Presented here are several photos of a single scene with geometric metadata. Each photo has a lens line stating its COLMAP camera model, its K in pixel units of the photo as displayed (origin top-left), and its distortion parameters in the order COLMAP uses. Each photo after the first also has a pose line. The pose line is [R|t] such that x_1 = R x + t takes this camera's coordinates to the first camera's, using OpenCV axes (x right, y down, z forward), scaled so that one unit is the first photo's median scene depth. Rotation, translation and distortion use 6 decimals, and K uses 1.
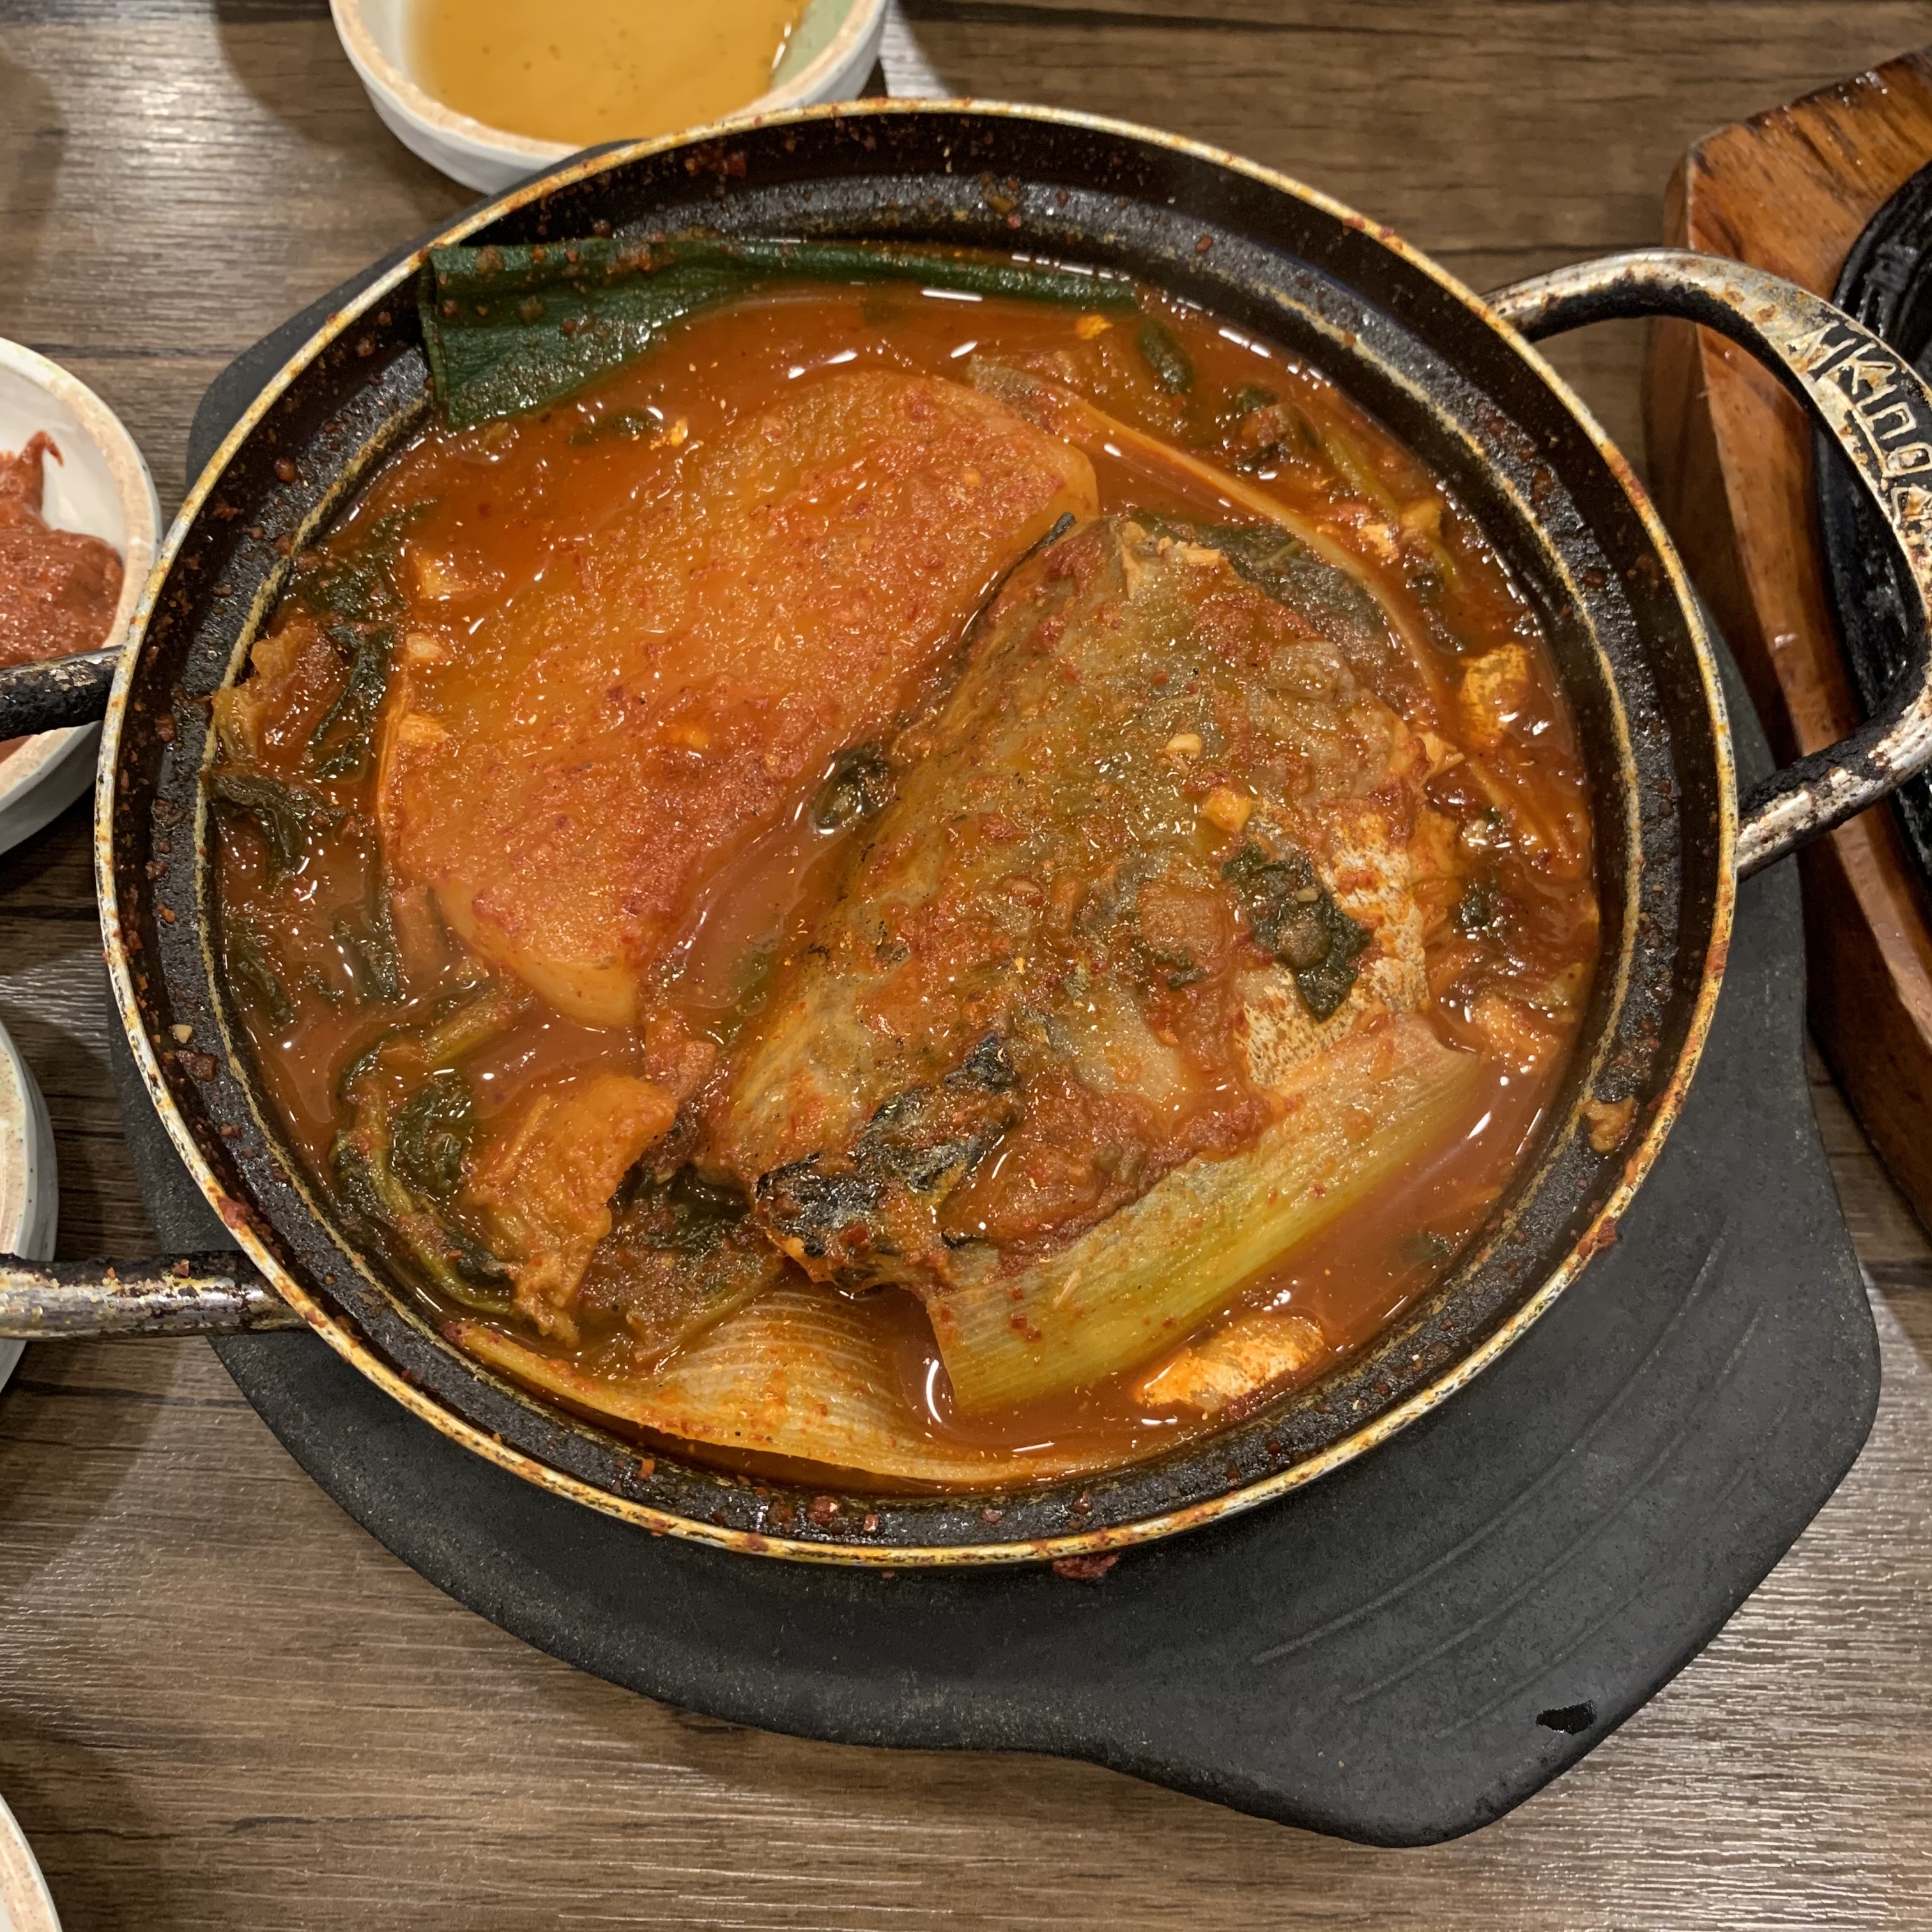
lens RADIAL K [[2274.5, 0, 970.6], [0, 2274.5, 873.0], [0, 0, 1]] dist [0.177562, -0.660148]
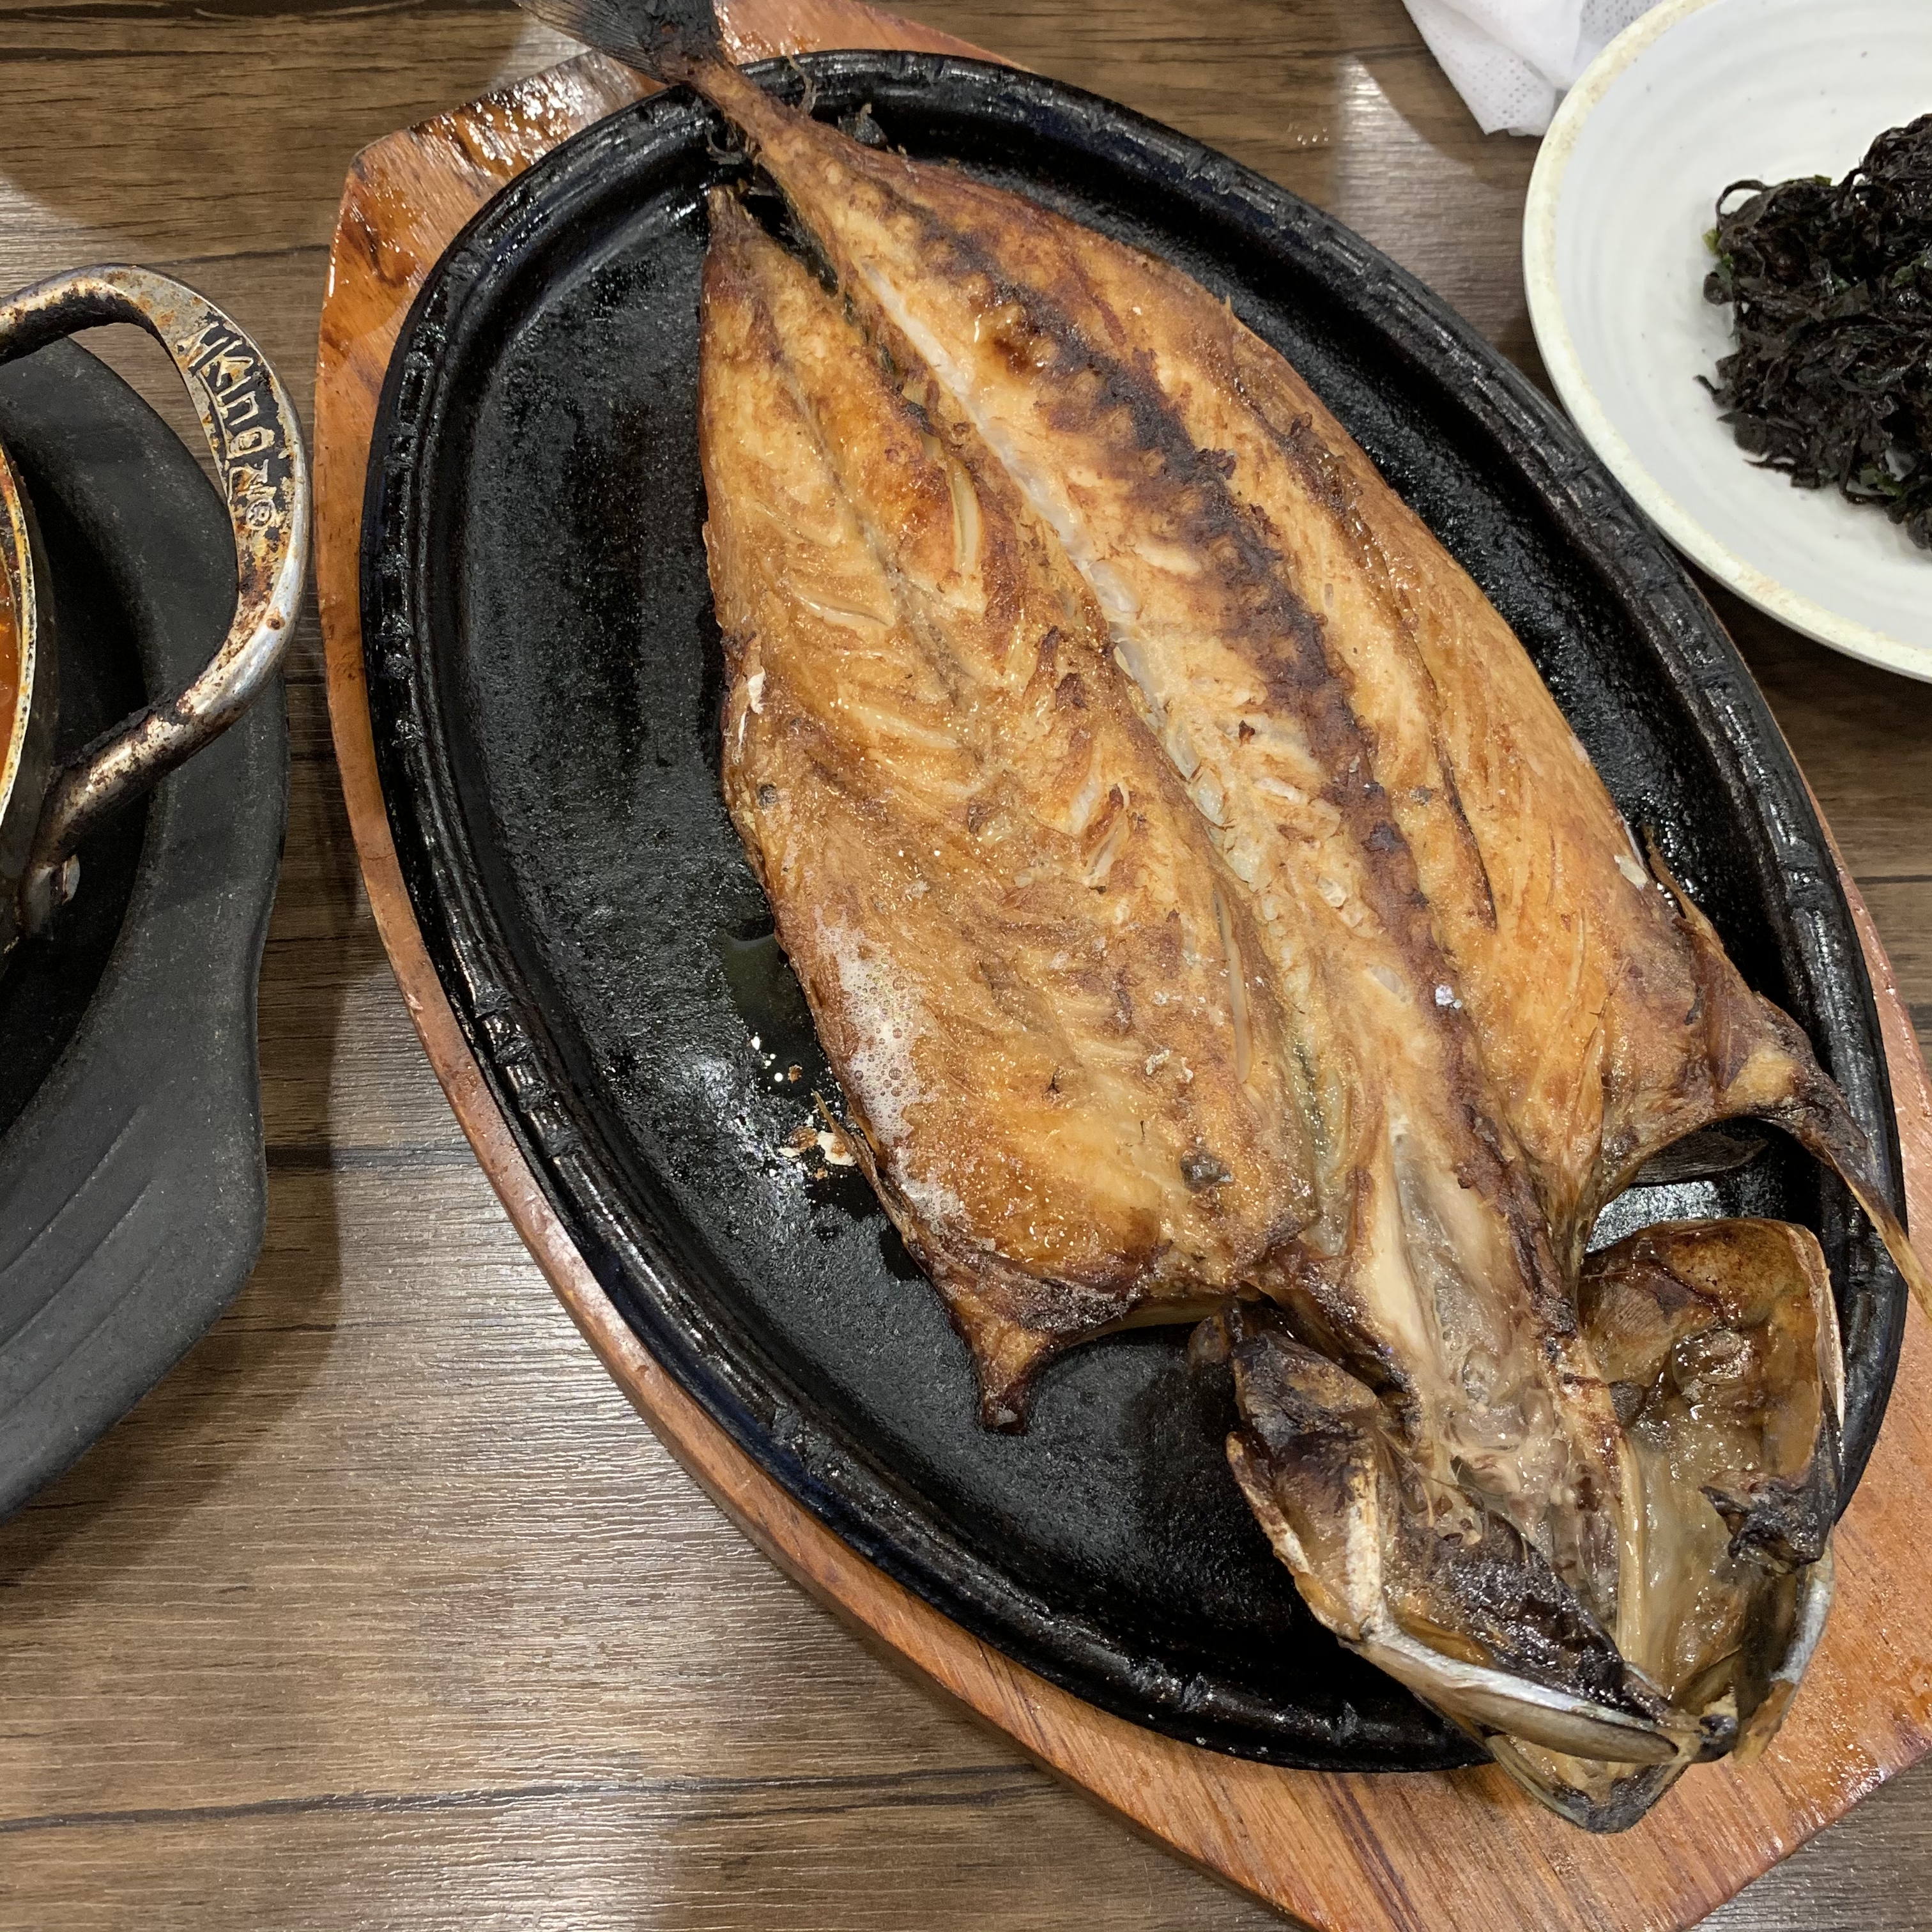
lens RADIAL K [[2274.5, 0, 970.6], [0, 2274.5, 873.0], [0, 0, 1]] dist [0.177562, -0.660148]
pose [[0.996834, -0.061390, 0.050527, 0.736051], [0.060184, 0.997873, 0.025057, 0.029553], [-0.051958, -0.021937, 0.998408, -0.184080]]
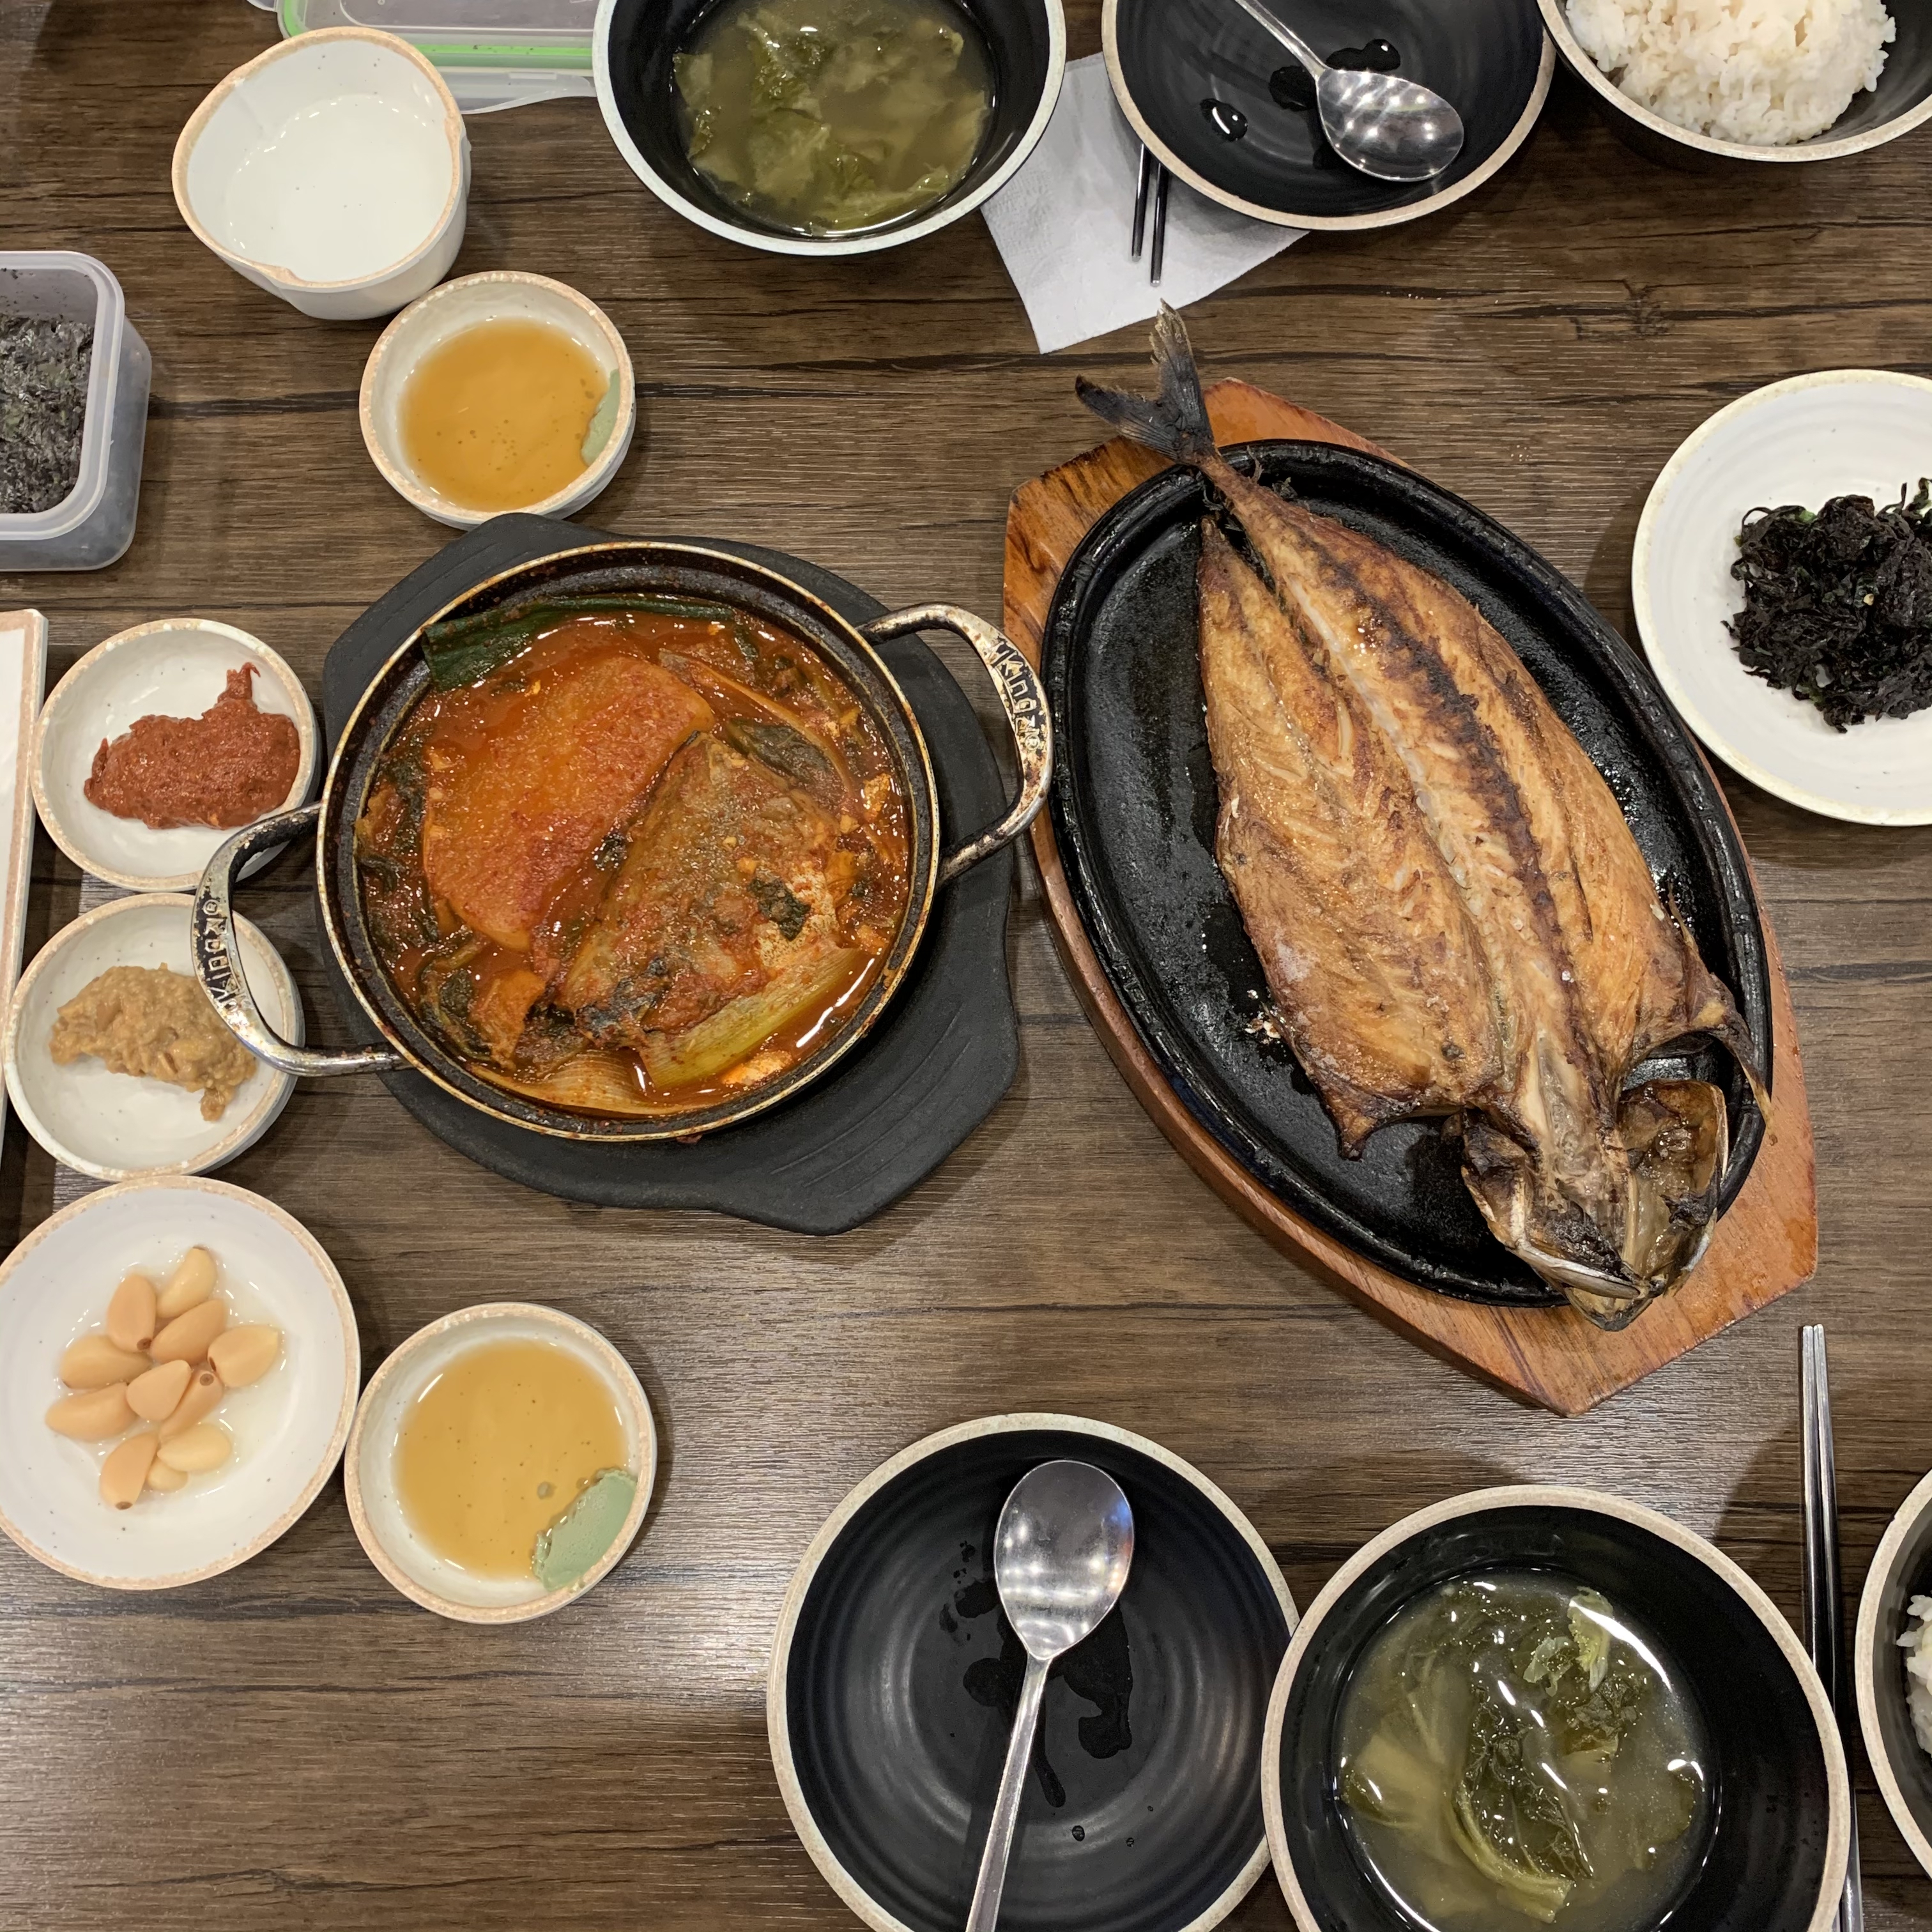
lens RADIAL K [[2228.0, 0, 966.0], [0, 2228.0, 966.0], [0, 0, 1]] dist [0.172970, -0.833629]
pose [[0.999241, -0.037797, -0.009371, 0.377580], [0.038874, 0.982409, 0.182651, -0.367593], [0.002303, -0.182877, 0.983133, -1.530521]]
